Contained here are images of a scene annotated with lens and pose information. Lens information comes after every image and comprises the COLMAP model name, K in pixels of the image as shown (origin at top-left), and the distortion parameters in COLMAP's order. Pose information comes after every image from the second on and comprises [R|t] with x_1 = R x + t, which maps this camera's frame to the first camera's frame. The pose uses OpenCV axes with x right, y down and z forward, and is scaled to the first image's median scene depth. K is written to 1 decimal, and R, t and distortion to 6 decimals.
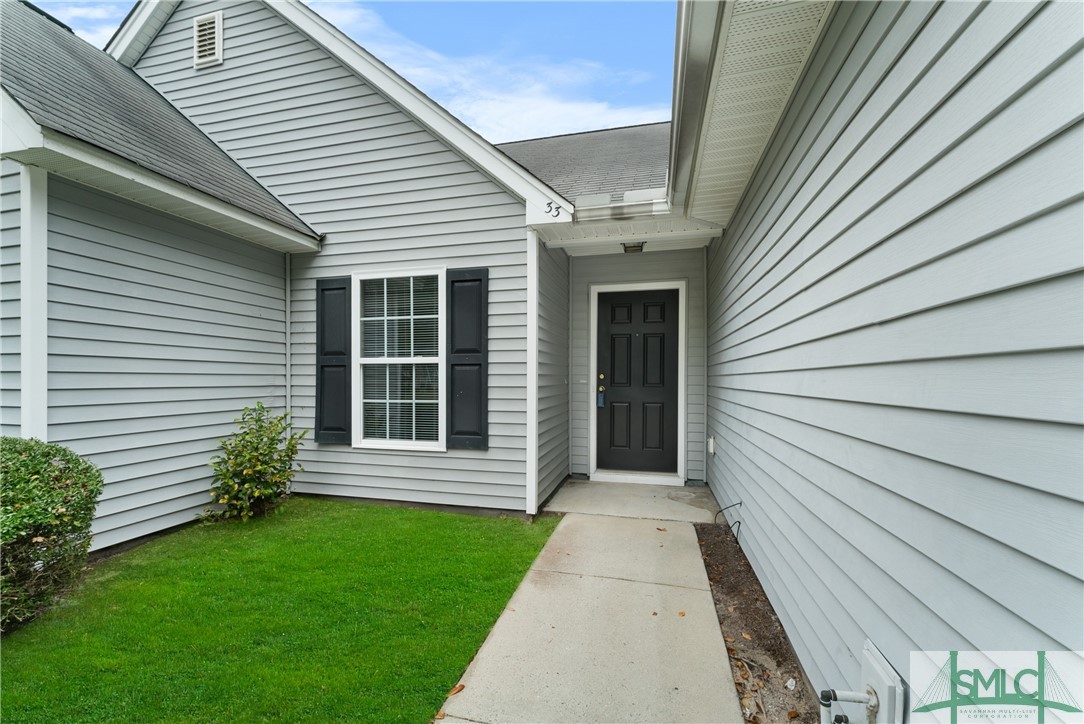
lens RADIAL K [[443.7, 0, 537.4], [0, 443.7, 375.9], [0, 0, 1]] dist [-0.000026, -0.000053]
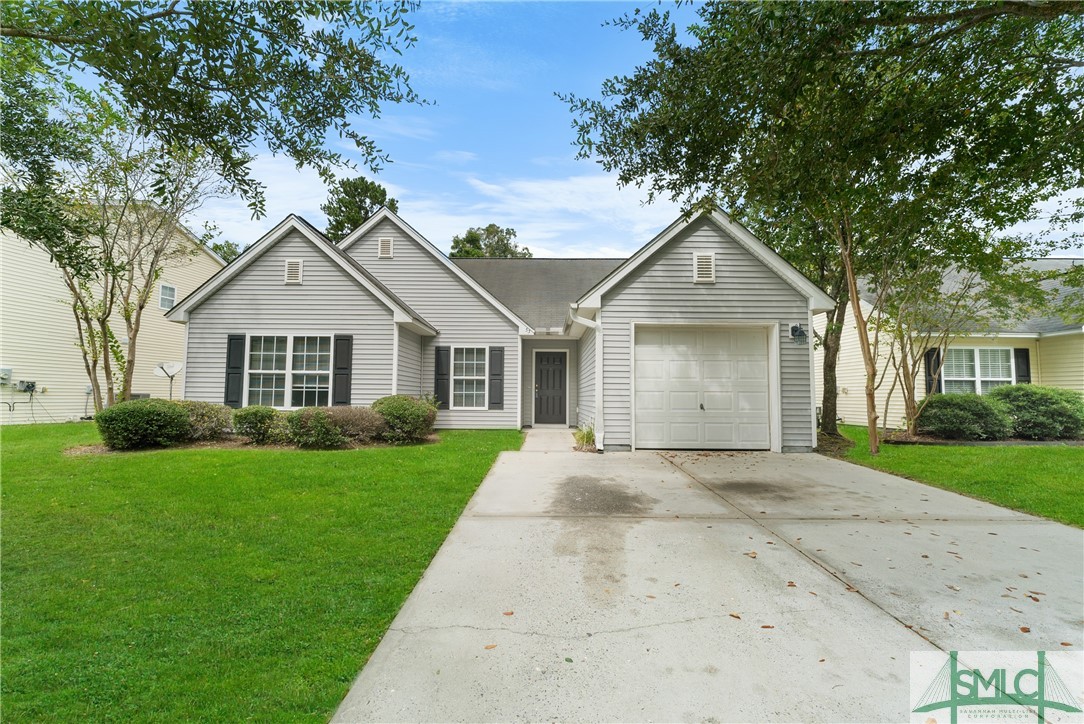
lens RADIAL K [[440.8, 0, 540.3], [0, 440.8, 367.8], [0, 0, 1]] dist [-0.000741, 0.000053]
pose [[0.969987, 0.023233, 0.242043, -0.539945], [-0.007879, 0.997905, -0.064211, 0.075179], [-0.243028, 0.060377, 0.968138, -1.735311]]
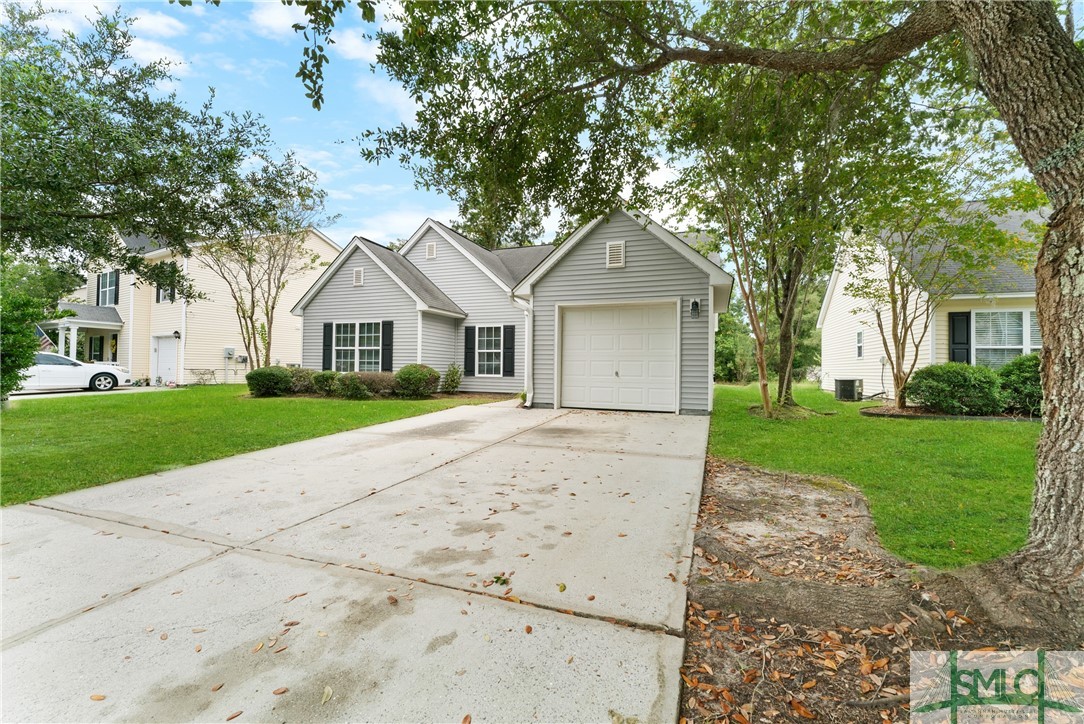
lens RADIAL K [[446.7, 0, 542.0], [0, 446.7, 362.0], [0, 0, 1]] dist [0.000430, 0.000045]
pose [[0.994068, 0.011292, -0.108177, 0.458266], [-0.012904, 0.999816, -0.014207, 0.092362], [0.107996, 0.015519, 0.994030, -2.339285]]
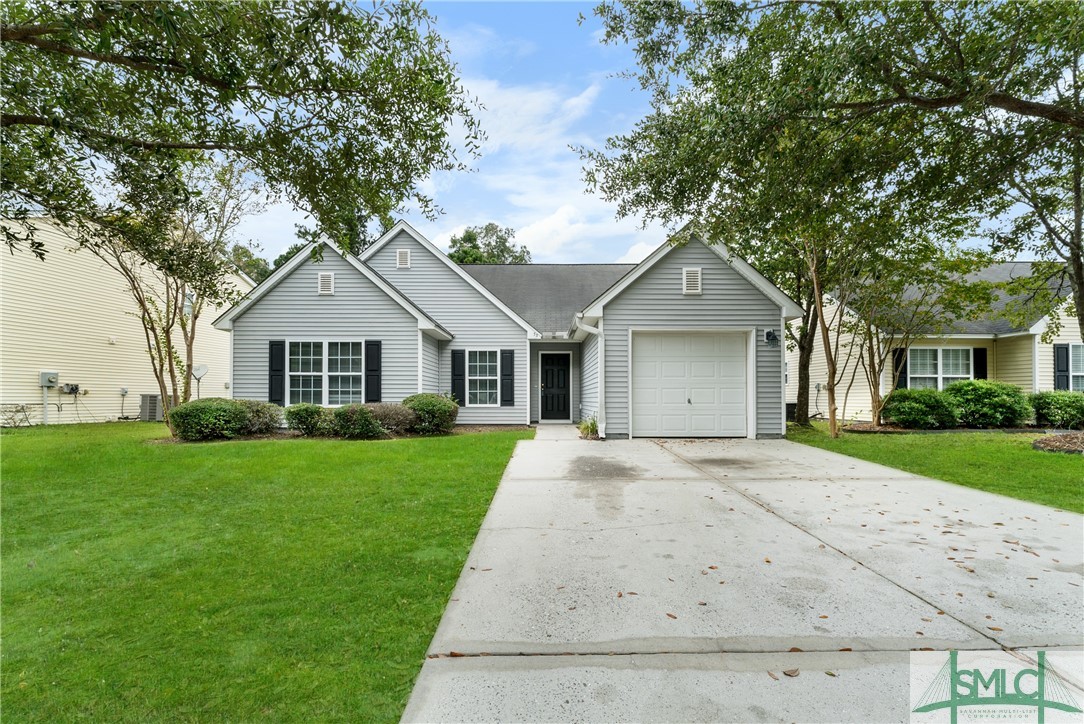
lens RADIAL K [[452.7, 0, 541.1], [0, 452.7, 389.9], [0, 0, 1]] dist [0.001189, -0.000118]
pose [[0.967756, 0.004407, 0.251851, -0.695309], [-0.000376, 0.999871, -0.016049, 0.095129], [-0.251889, 0.015437, 0.967633, -2.070862]]
